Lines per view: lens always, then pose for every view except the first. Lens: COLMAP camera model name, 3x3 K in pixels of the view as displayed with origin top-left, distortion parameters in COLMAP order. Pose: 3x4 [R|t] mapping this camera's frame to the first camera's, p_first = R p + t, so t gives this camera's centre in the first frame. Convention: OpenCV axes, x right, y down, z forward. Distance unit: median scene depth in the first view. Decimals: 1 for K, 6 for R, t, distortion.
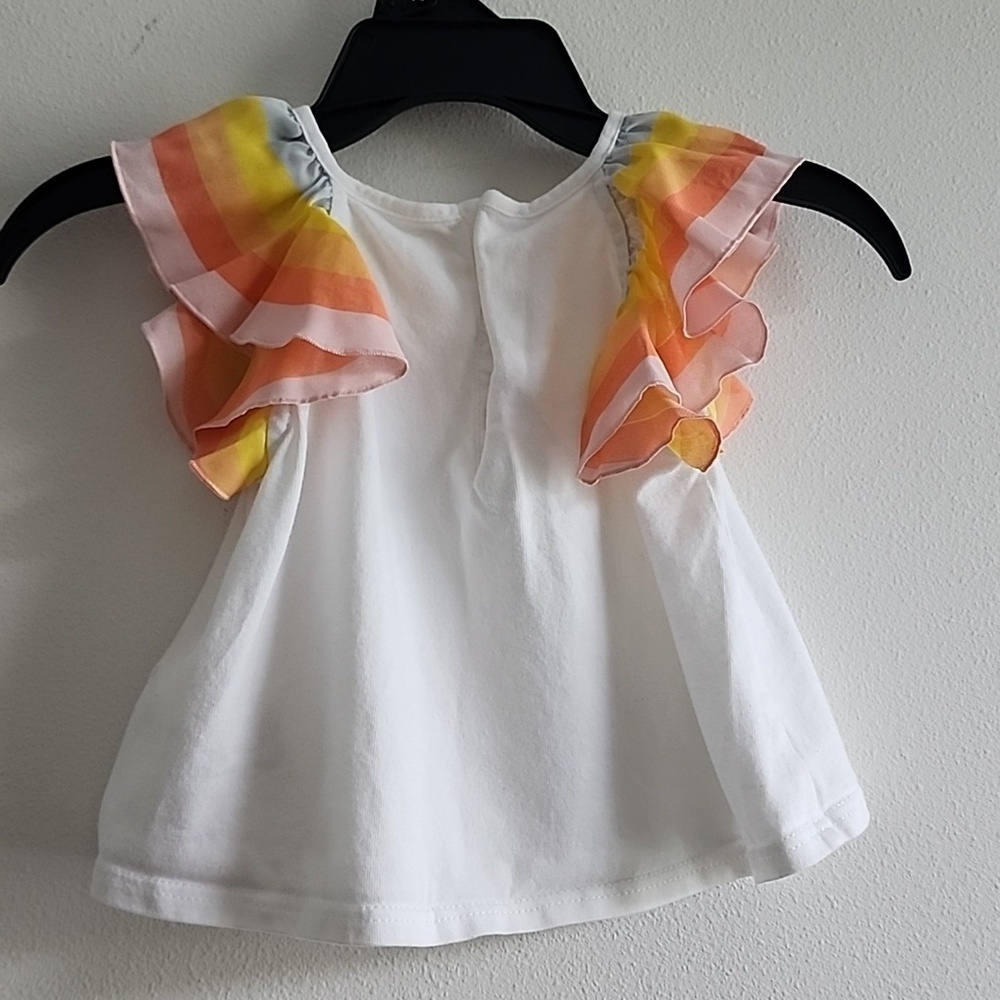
lens RADIAL K [[1447.5, 0, 551.1], [0, 1447.5, 515.0], [0, 0, 1]] dist [0.014333, 0.000000]
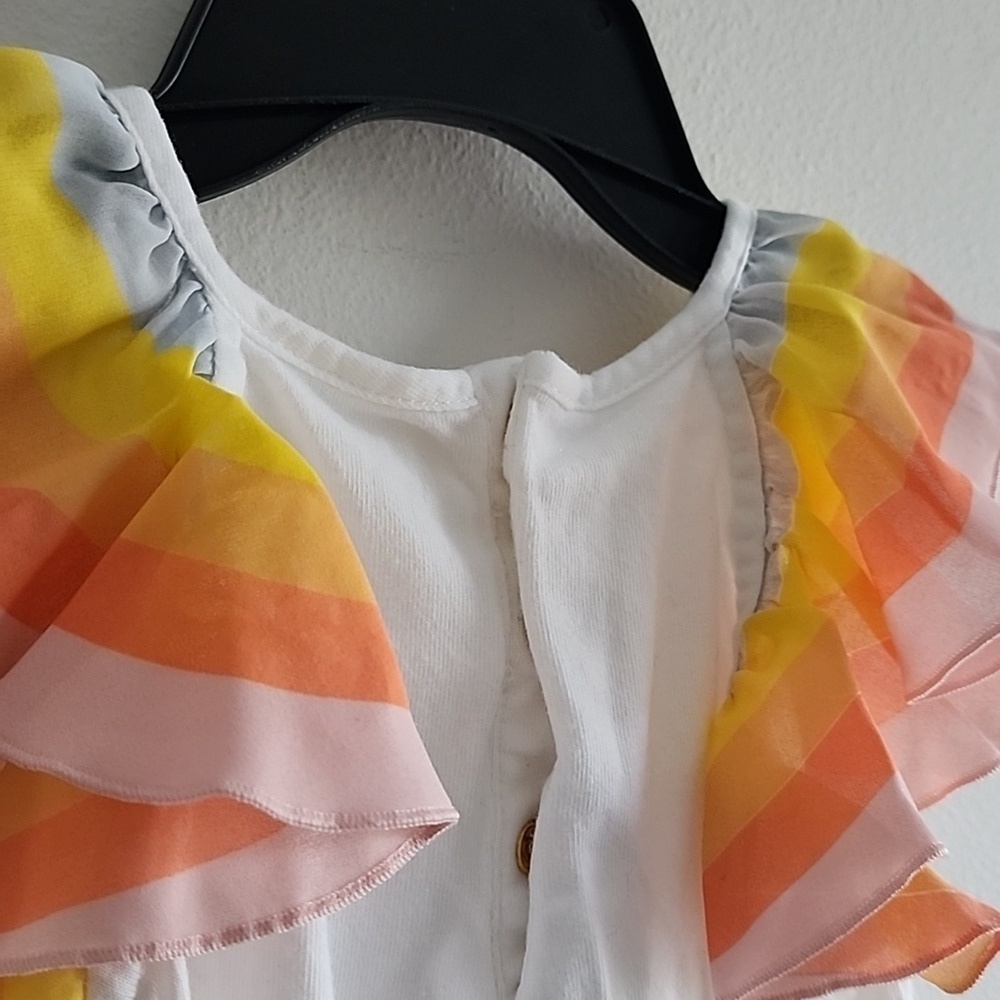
lens RADIAL K [[1447.5, 0, 515.5], [0, 1447.5, 489.8], [0, 0, 1]] dist [0.014333, 0.000000]
pose [[0.883184, 0.050940, 0.466253, -0.260472], [-0.093130, 0.993337, 0.067884, -0.210769], [-0.459688, -0.103376, 0.882043, 0.595061]]
